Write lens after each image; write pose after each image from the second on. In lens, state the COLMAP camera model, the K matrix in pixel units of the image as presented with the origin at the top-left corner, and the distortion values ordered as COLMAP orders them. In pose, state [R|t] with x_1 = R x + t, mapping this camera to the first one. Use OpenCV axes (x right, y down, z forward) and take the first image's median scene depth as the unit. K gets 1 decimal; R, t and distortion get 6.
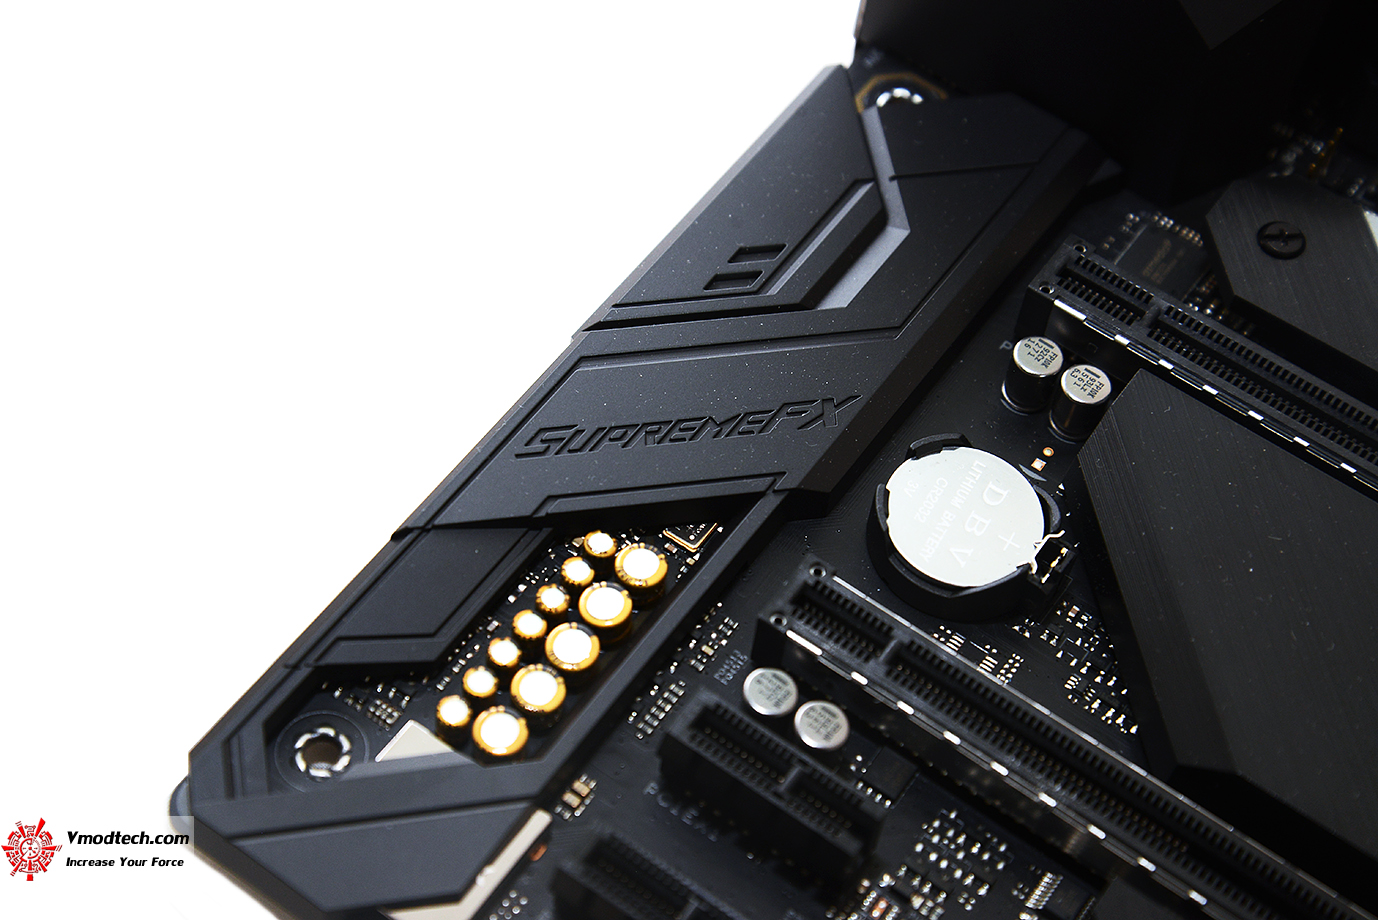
lens RADIAL K [[2613.0, 0, 688.1], [0, 2613.0, 453.1], [0, 0, 1]] dist [0.295477, 0.055025]
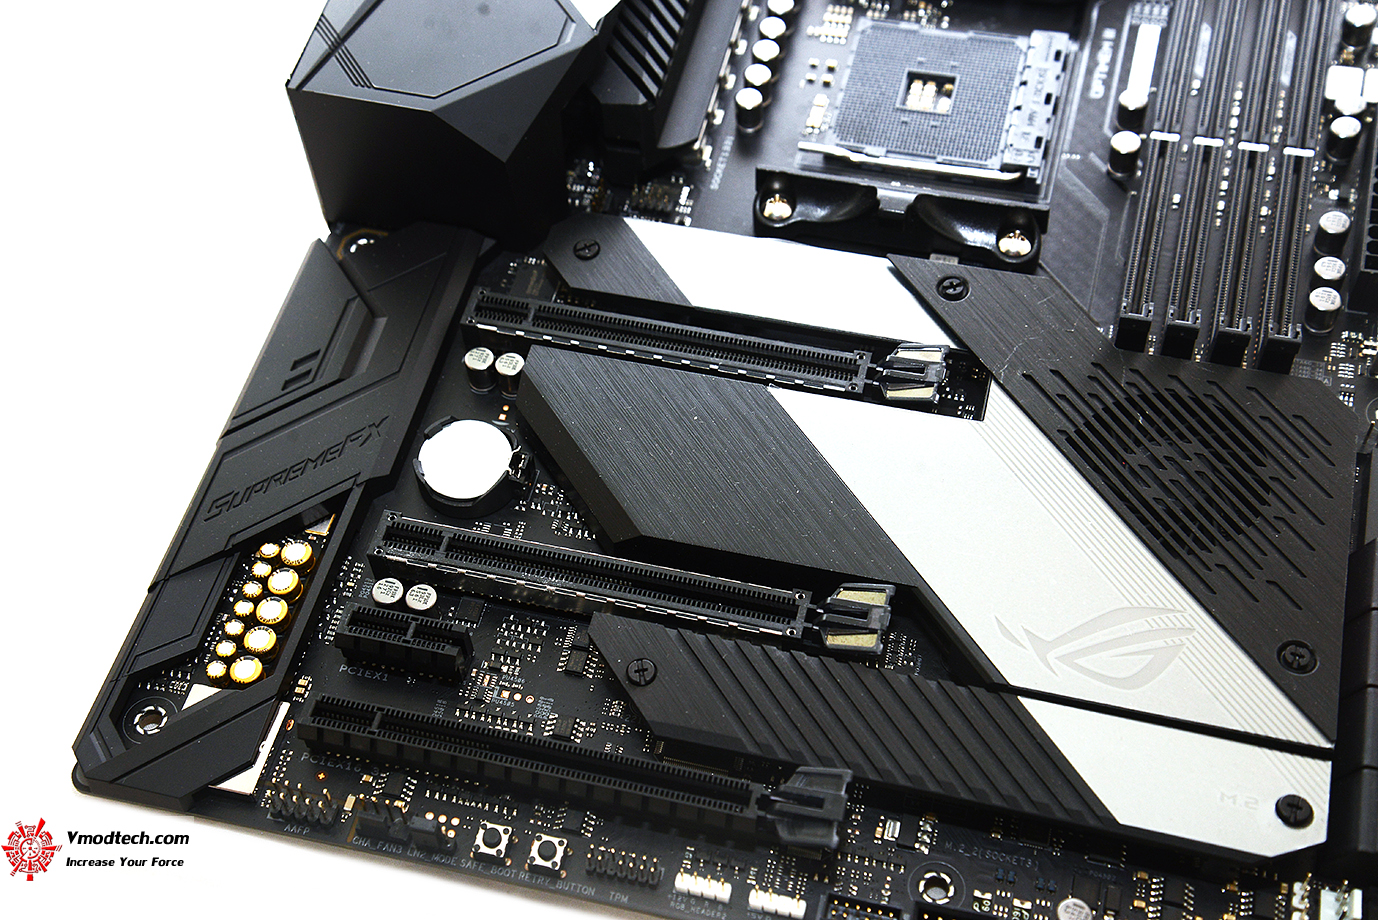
lens RADIAL K [[1972.0, 0, 683.2], [0, 1972.0, 458.8], [0, 0, 1]] dist [0.181760, 0.097364]
pose [[0.927591, -0.360190, 0.099190, 0.113058], [0.361562, 0.932338, 0.004412, 0.072923], [-0.094068, 0.031771, 0.995059, -0.332661]]
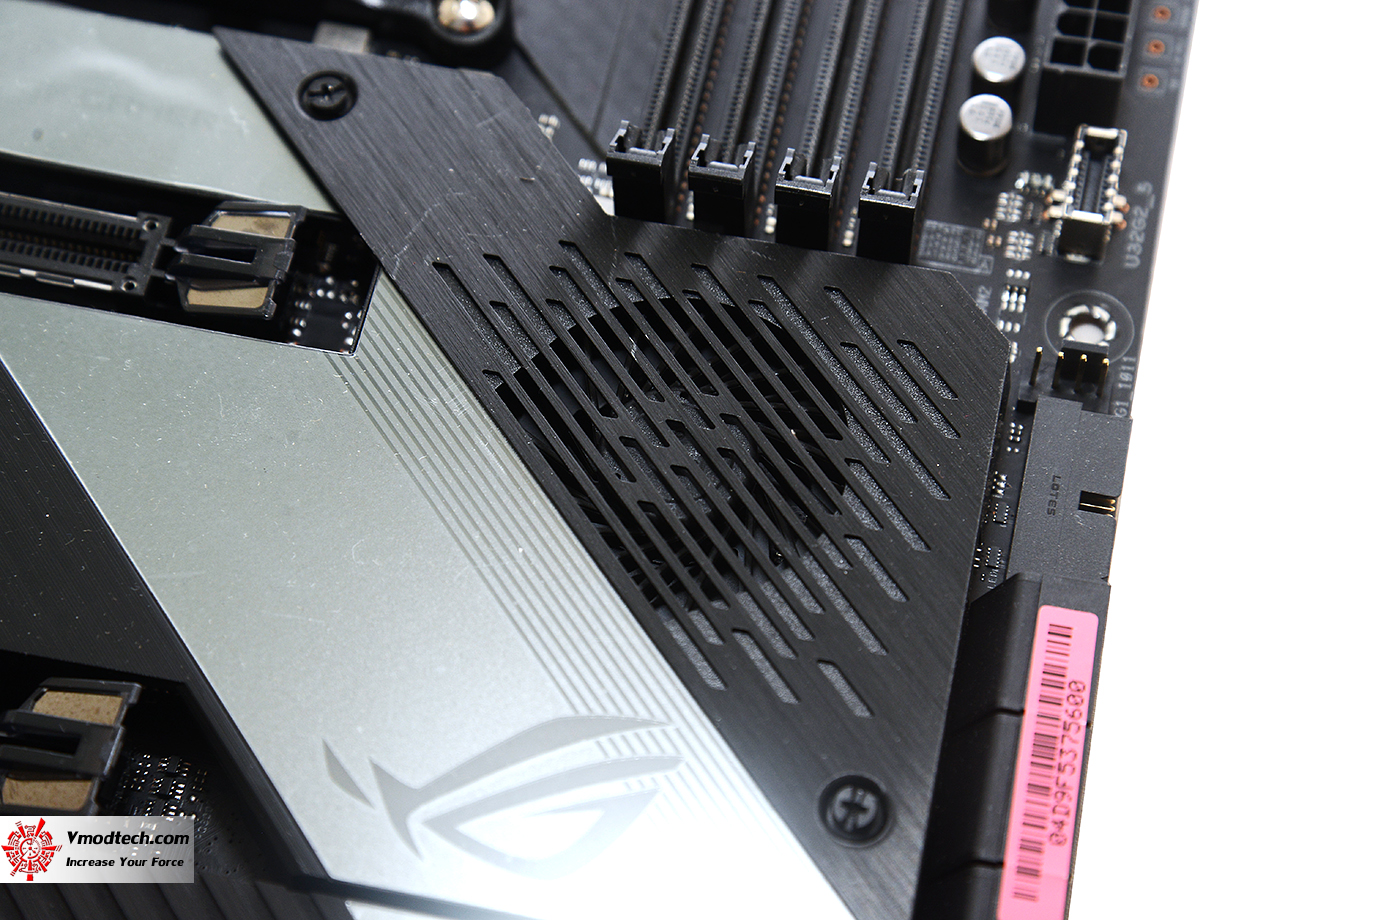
lens RADIAL K [[2613.0, 0, 688.1], [0, 2613.0, 453.1], [0, 0, 1]] dist [0.295477, 0.055025]
pose [[0.917523, -0.380463, 0.115753, 0.429241], [0.366600, 0.921998, 0.124598, 0.086748], [-0.154129, -0.071886, 0.985432, 0.004886]]
